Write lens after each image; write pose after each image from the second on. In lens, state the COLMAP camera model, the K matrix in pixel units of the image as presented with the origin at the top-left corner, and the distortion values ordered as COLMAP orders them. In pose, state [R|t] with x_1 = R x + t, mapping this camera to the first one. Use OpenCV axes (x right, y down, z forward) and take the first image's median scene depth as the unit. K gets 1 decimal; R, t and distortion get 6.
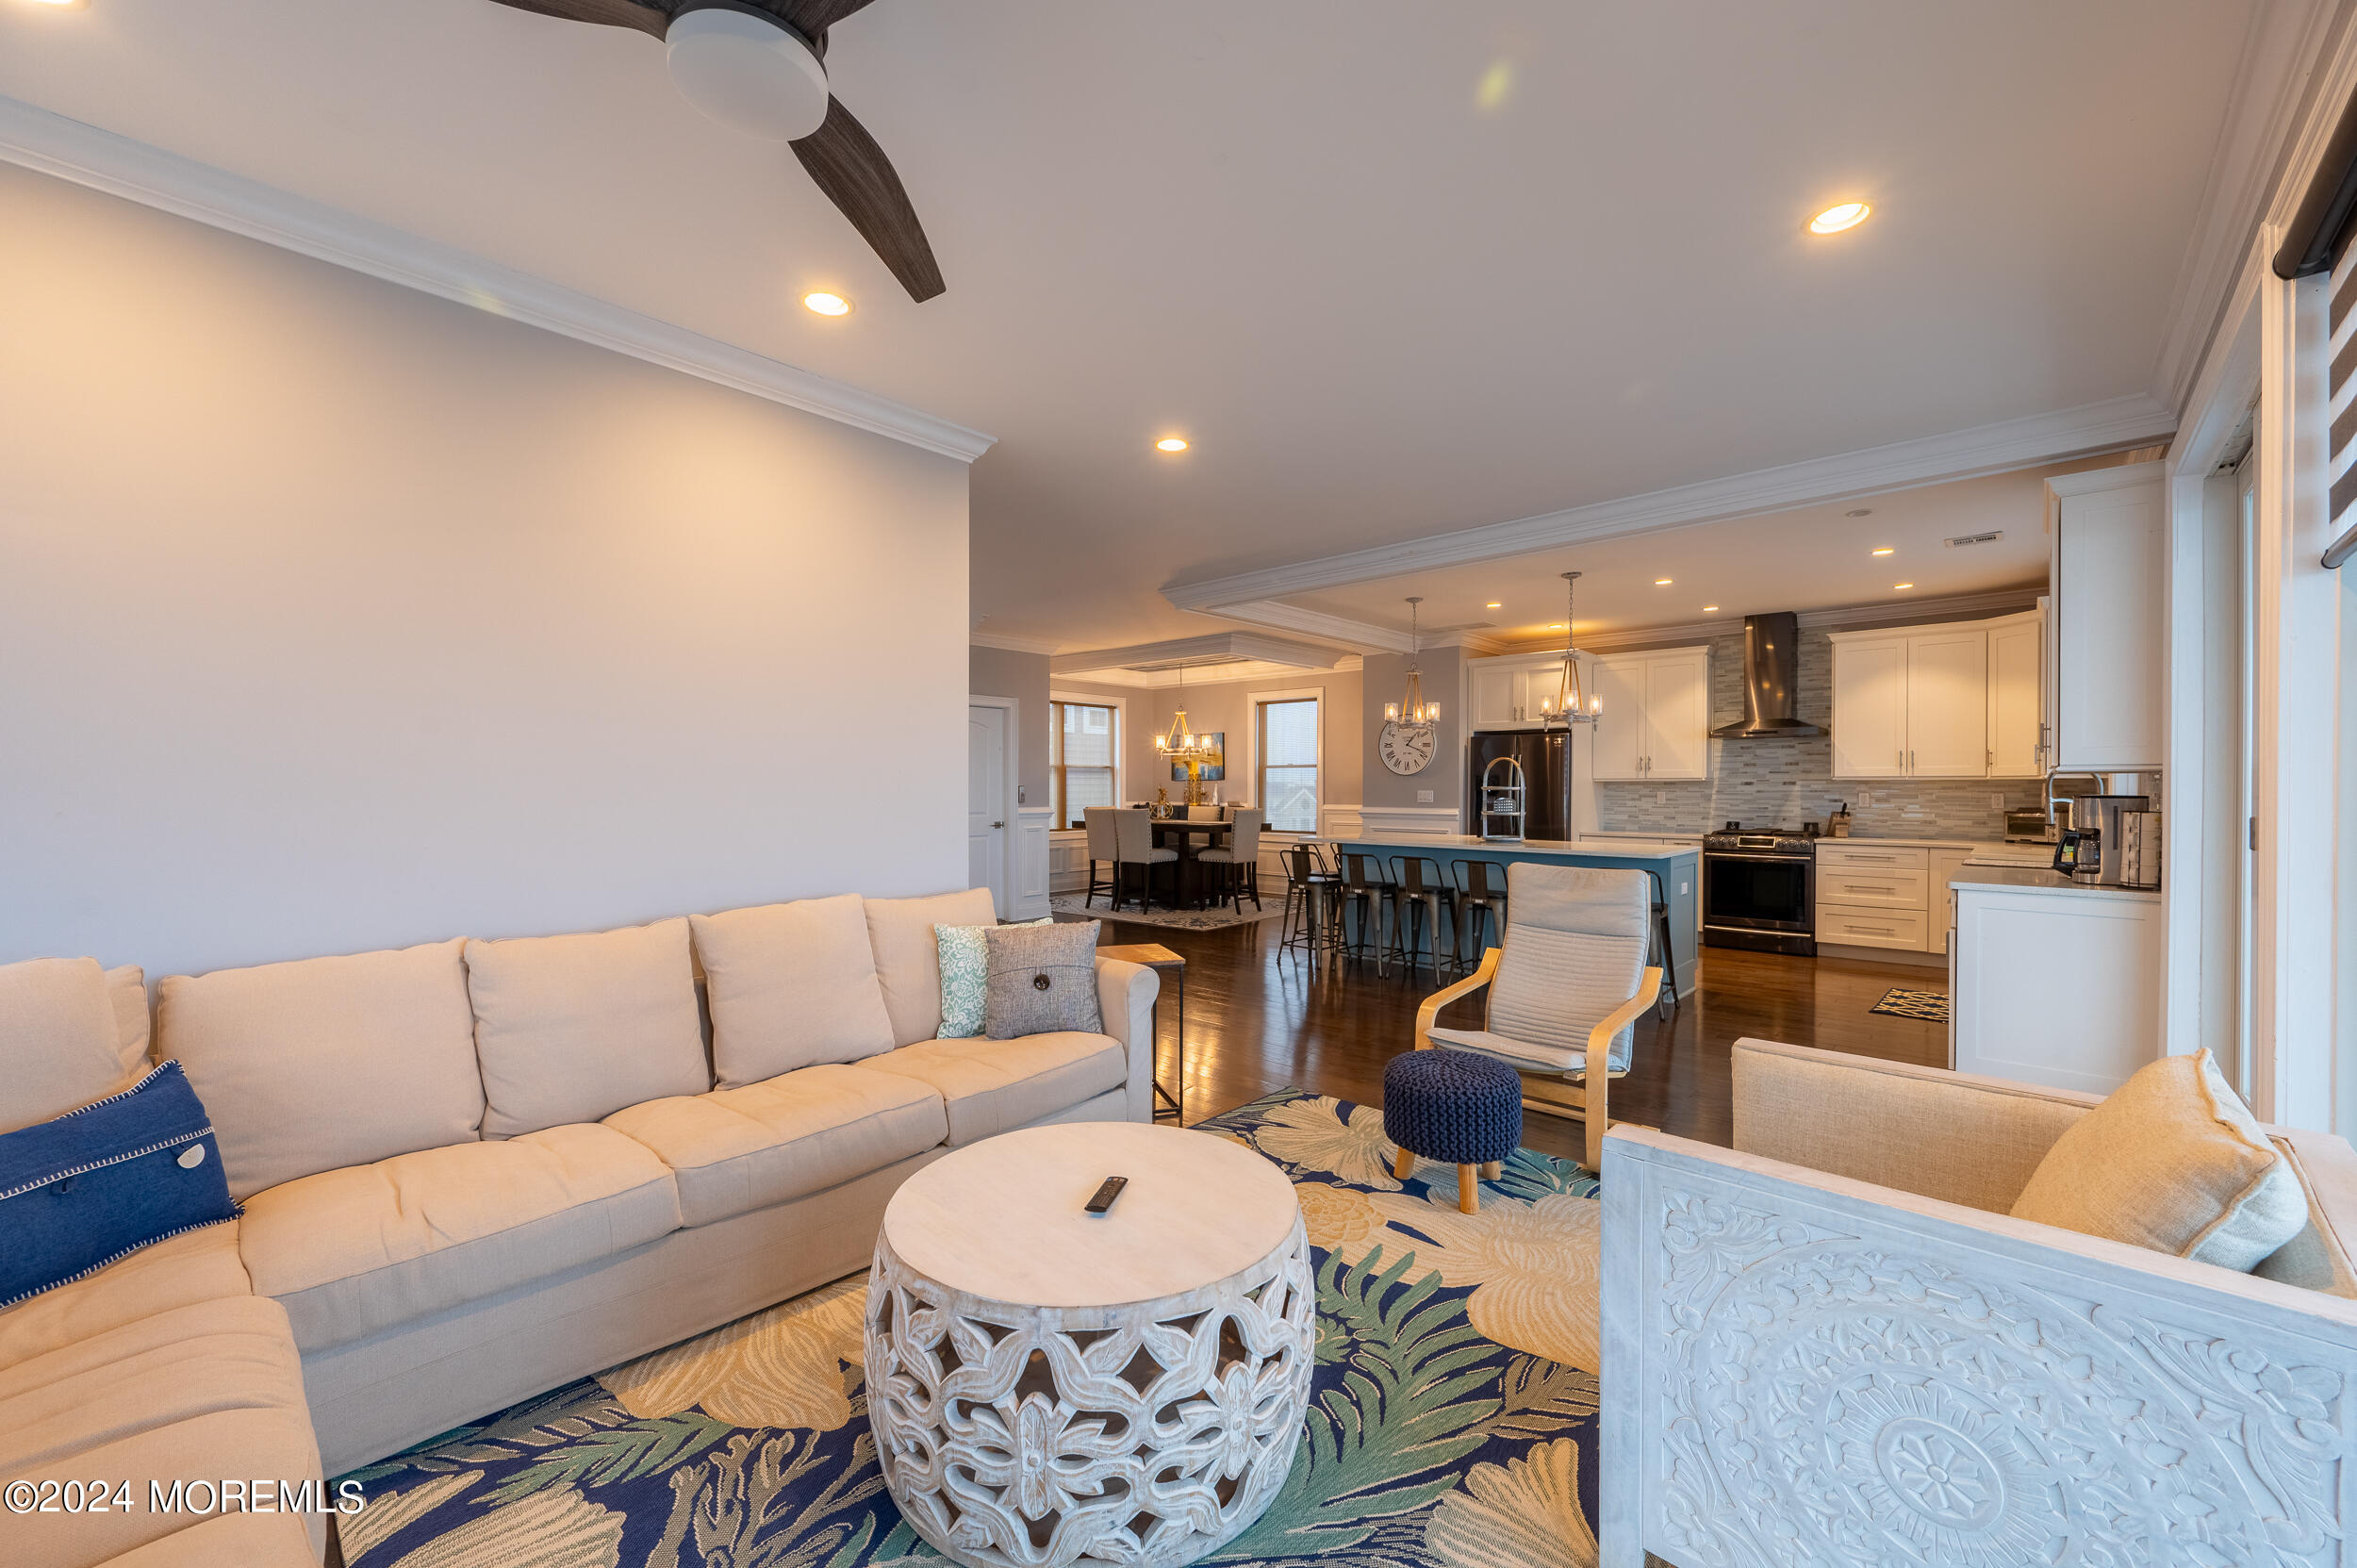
lens RADIAL K [[946.0, 0, 1193.8], [0, 946.0, 776.8], [0, 0, 1]] dist [-0.002476, 0.000208]
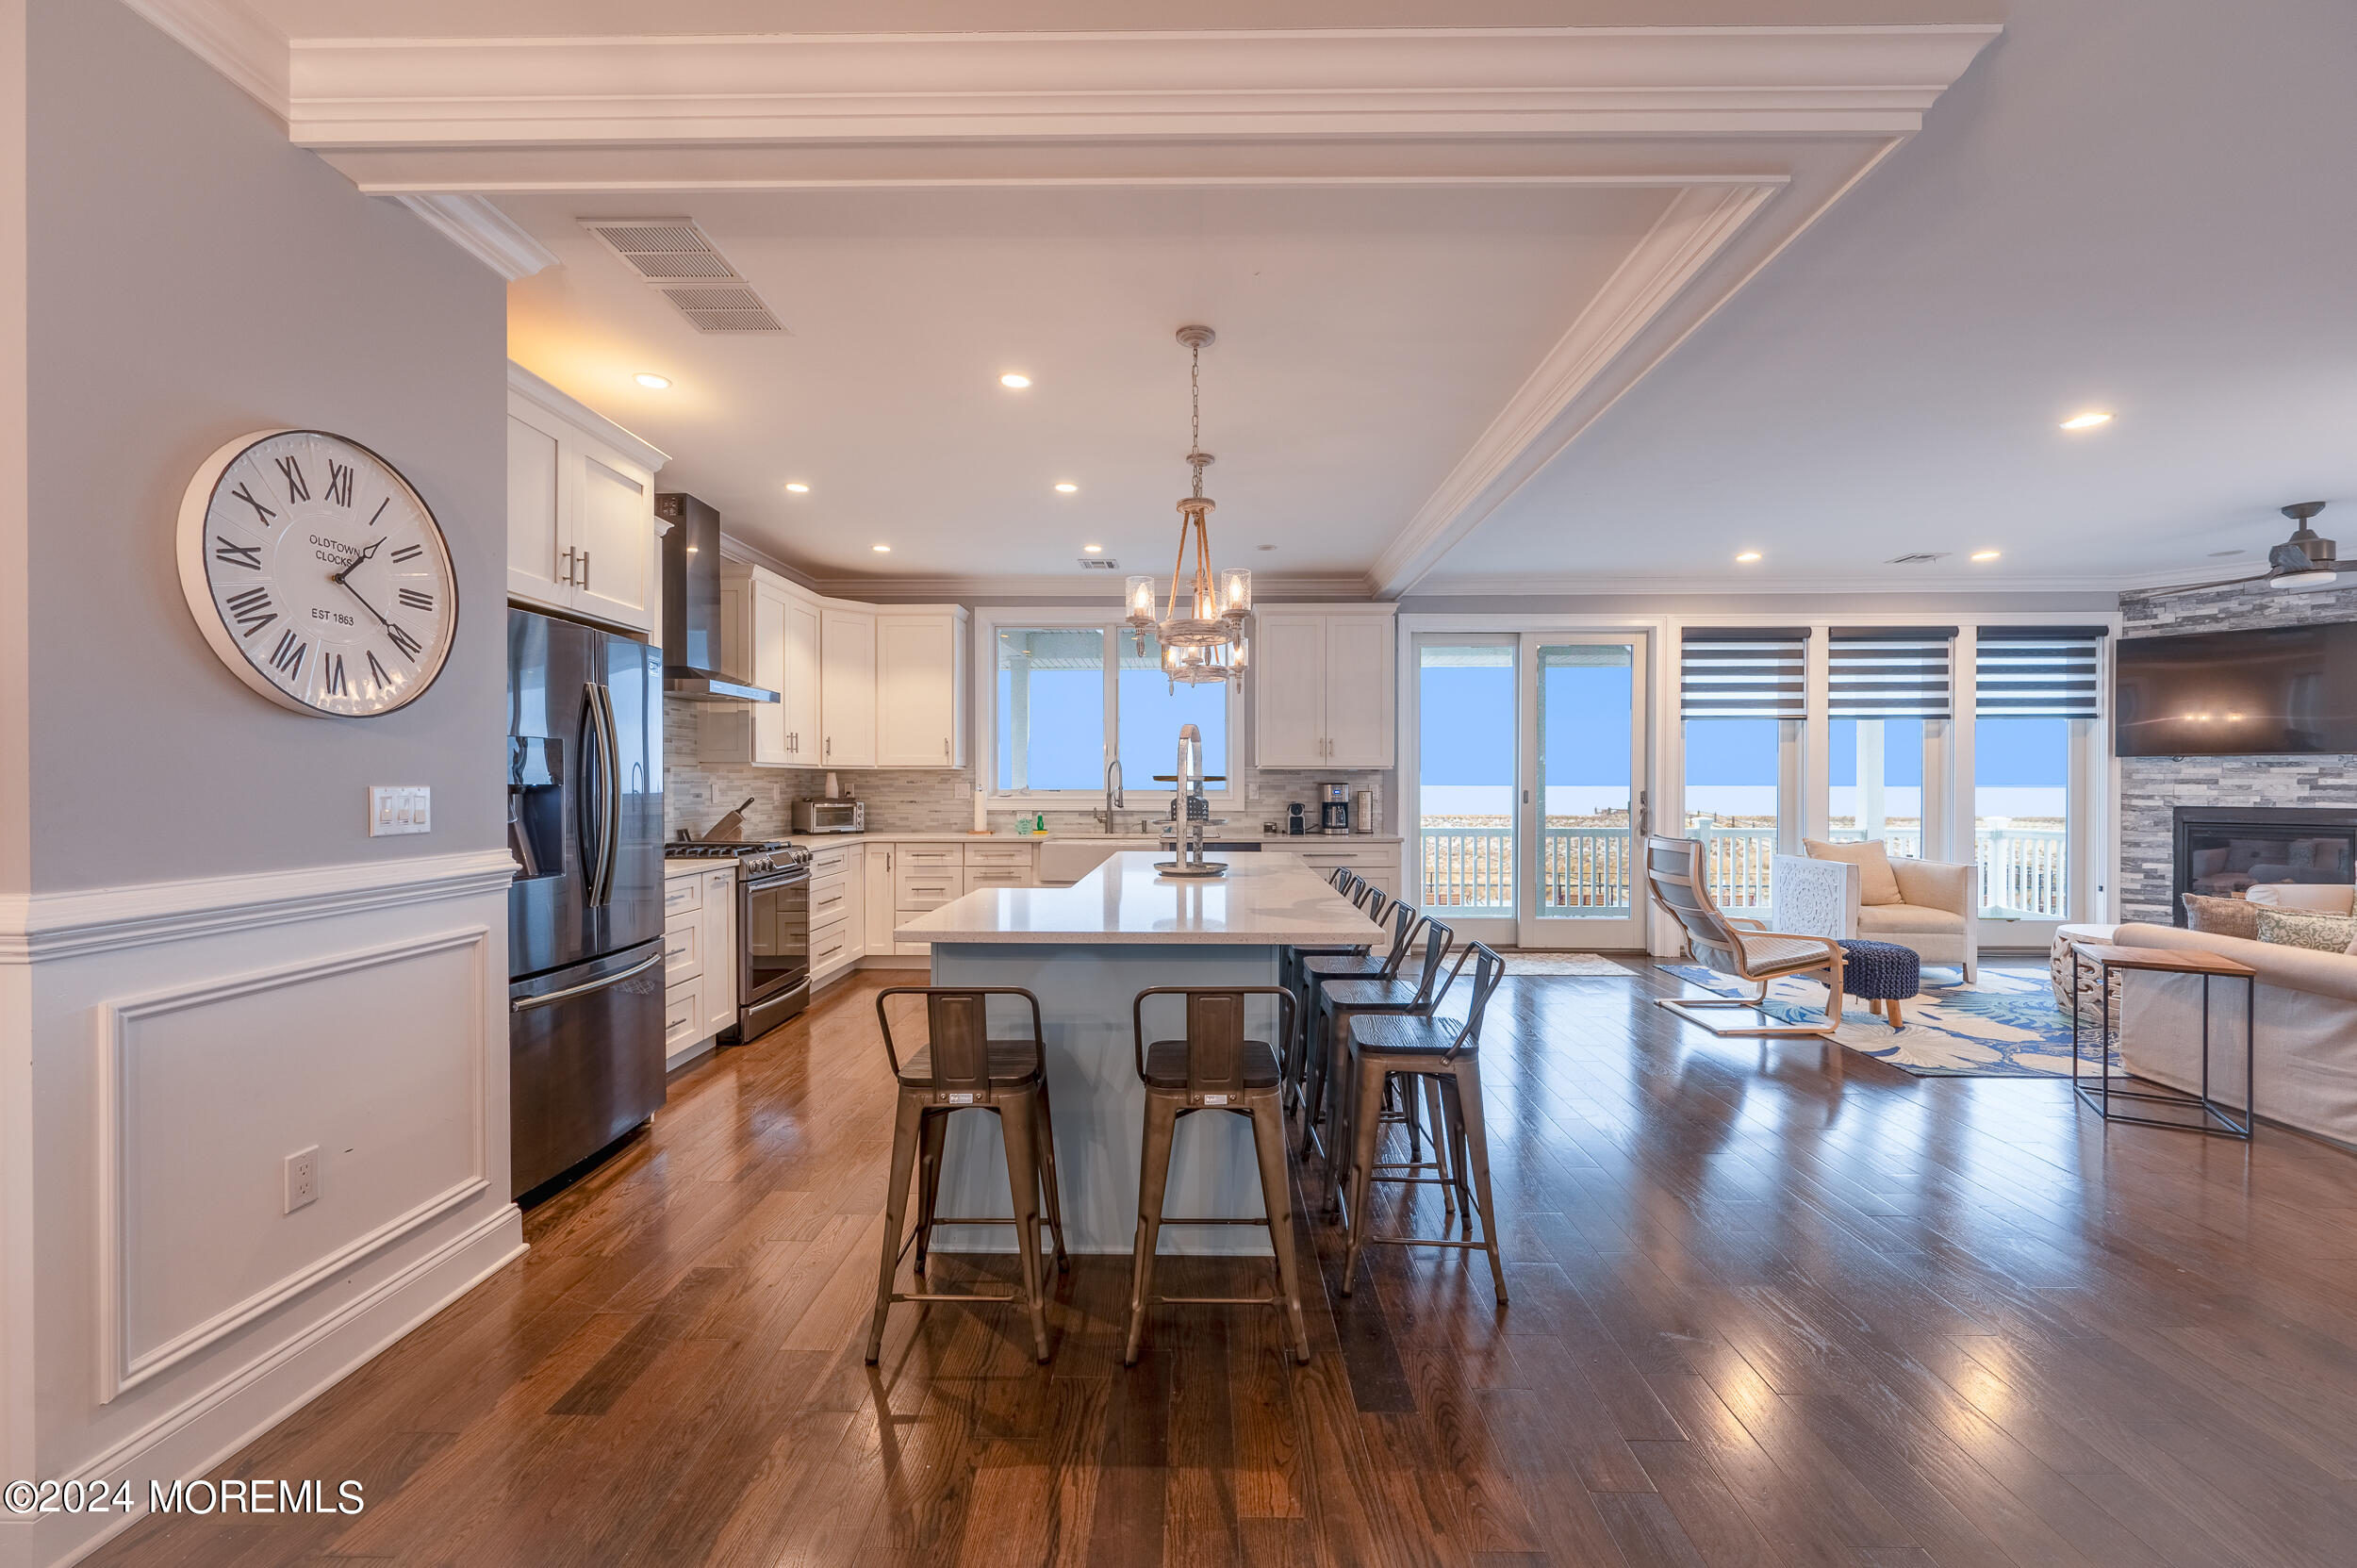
lens RADIAL K [[923.3, 0, 1178.5], [0, 923.3, 784.0], [0, 0, 1]] dist [-0.002462, -0.000345]
pose [[-0.639682, -0.005025, 0.768624, -0.065158], [-0.011265, 0.999933, -0.002838, 0.012471], [-0.768557, -0.010474, -0.639695, 0.997893]]
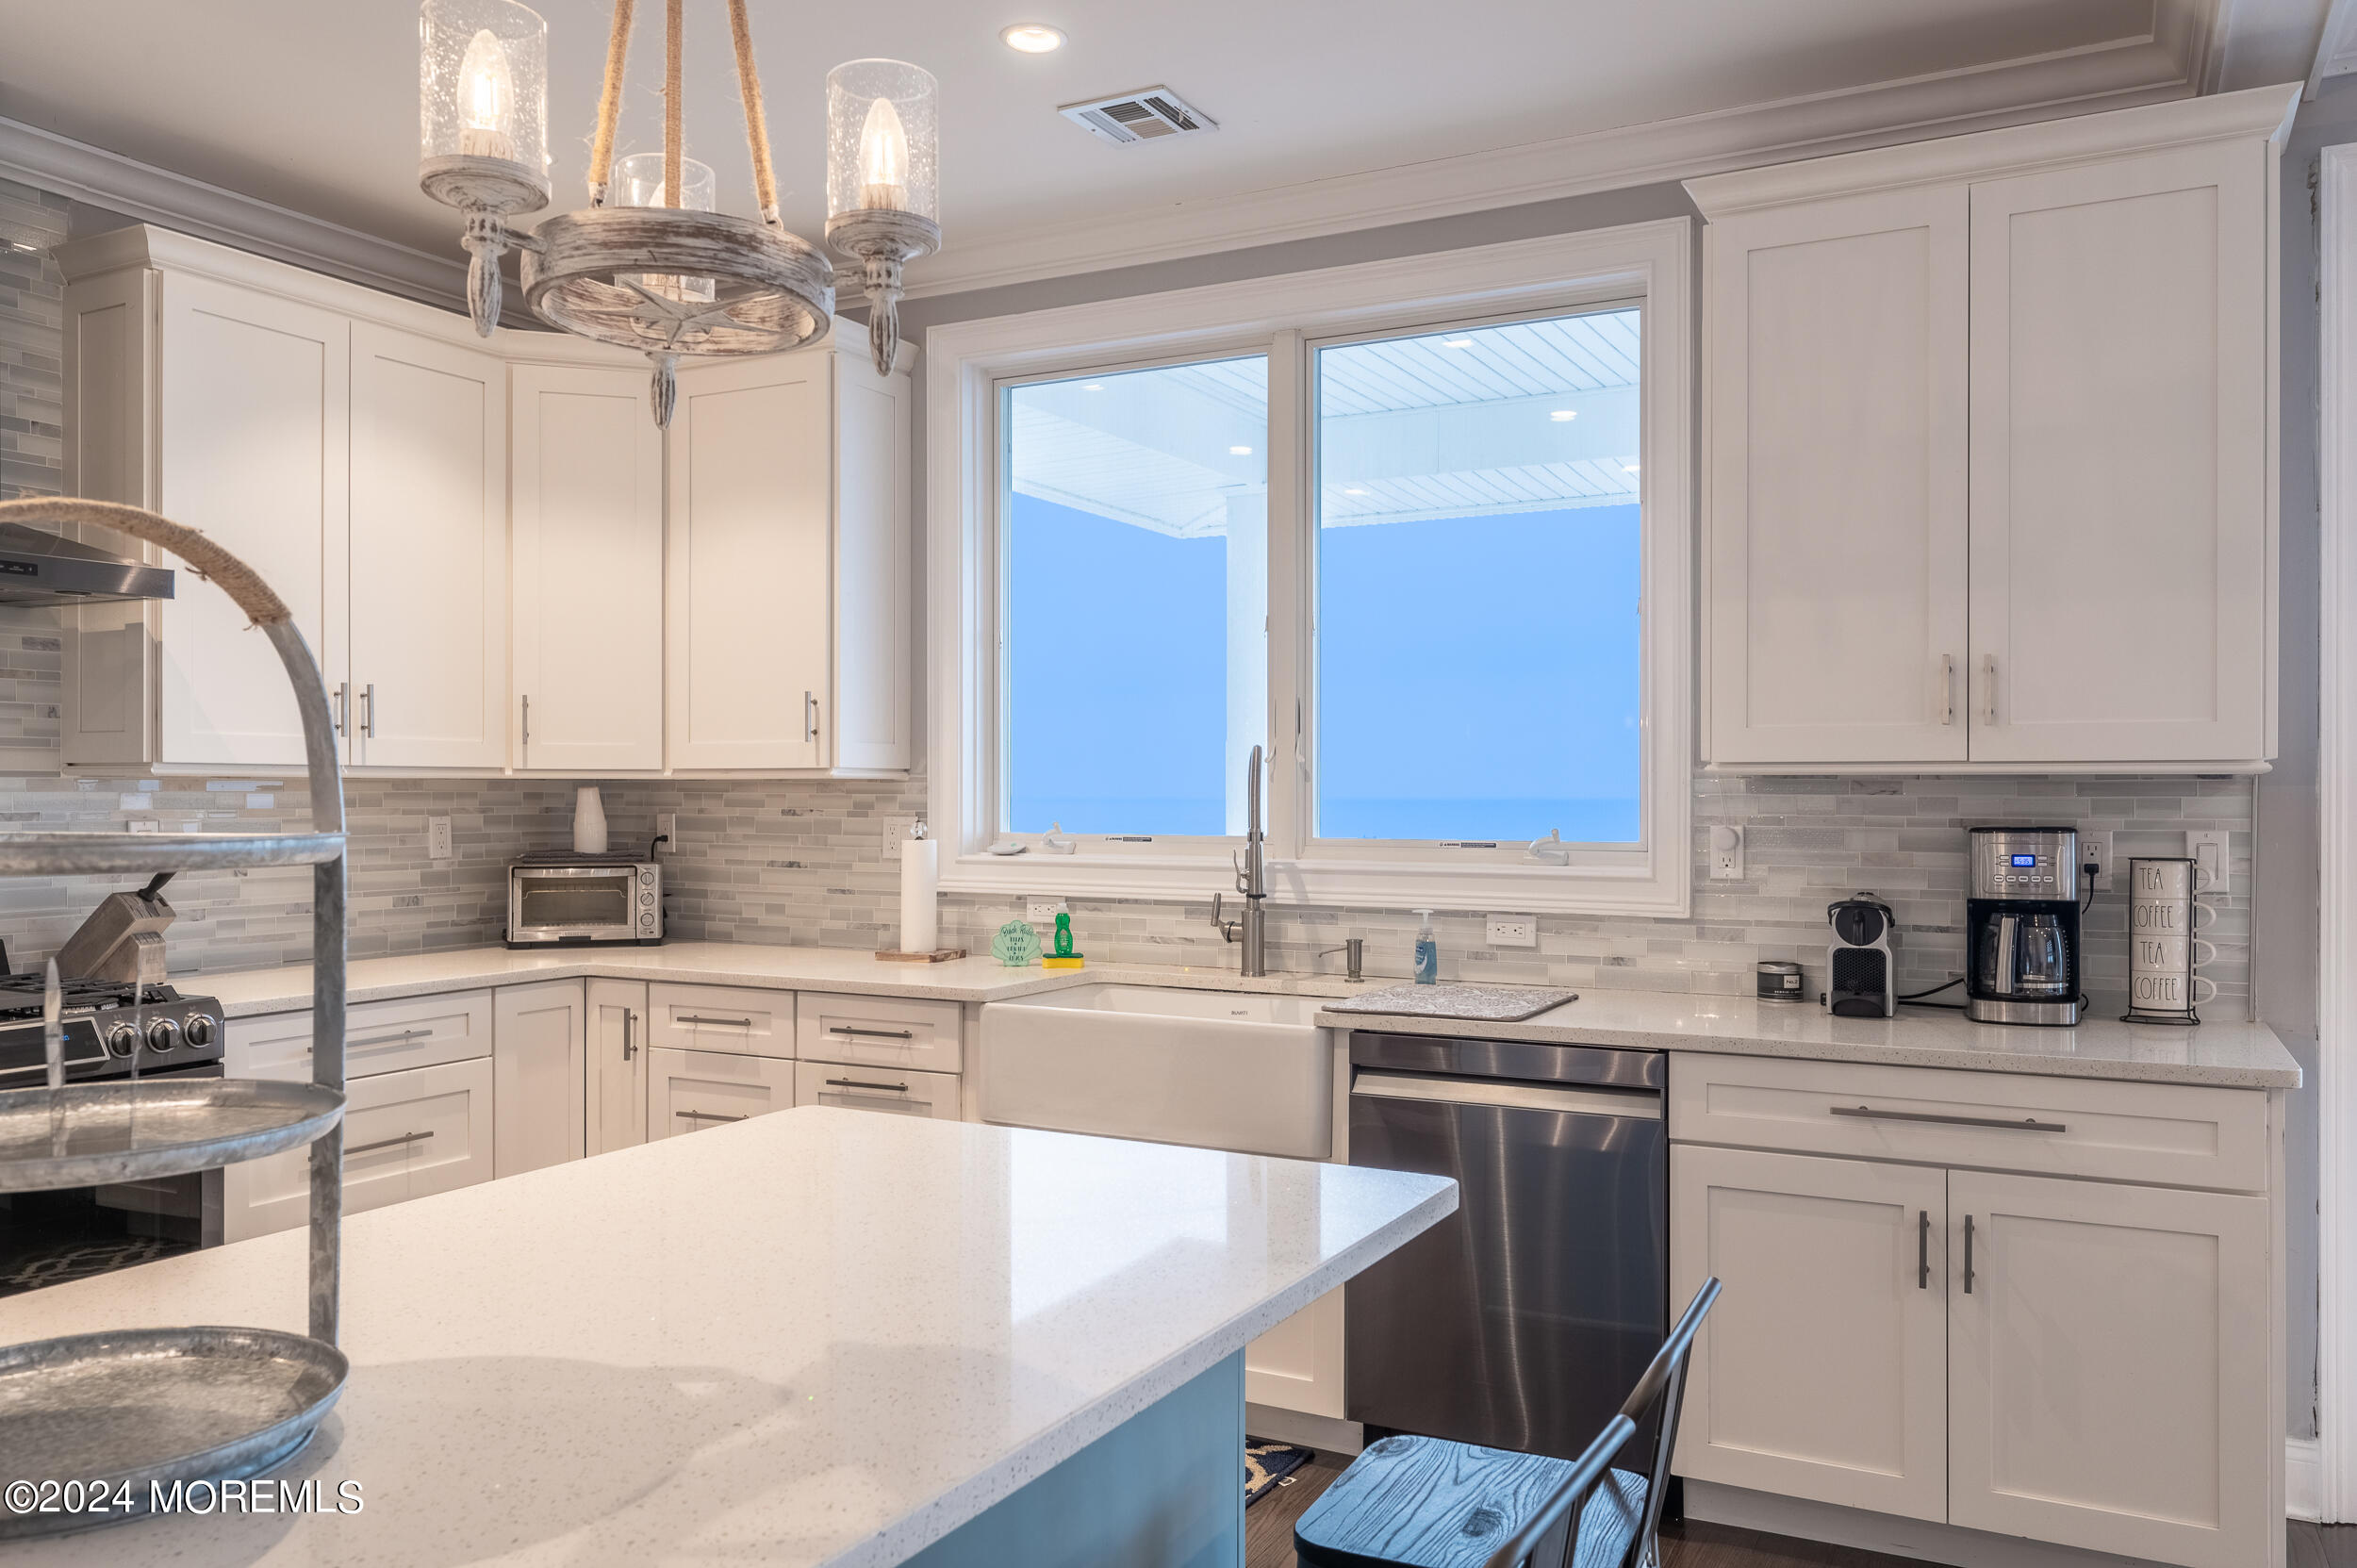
lens RADIAL K [[1730.3, 0, 1175.8], [0, 1730.3, 790.9], [0, 0, 1]] dist [-0.007575, 0.001791]
pose [[-0.236258, -0.001121, 0.971690, 0.109773], [-0.013408, 0.999908, -0.002106, 0.004184], [-0.971598, -0.013526, -0.236251, 0.692223]]
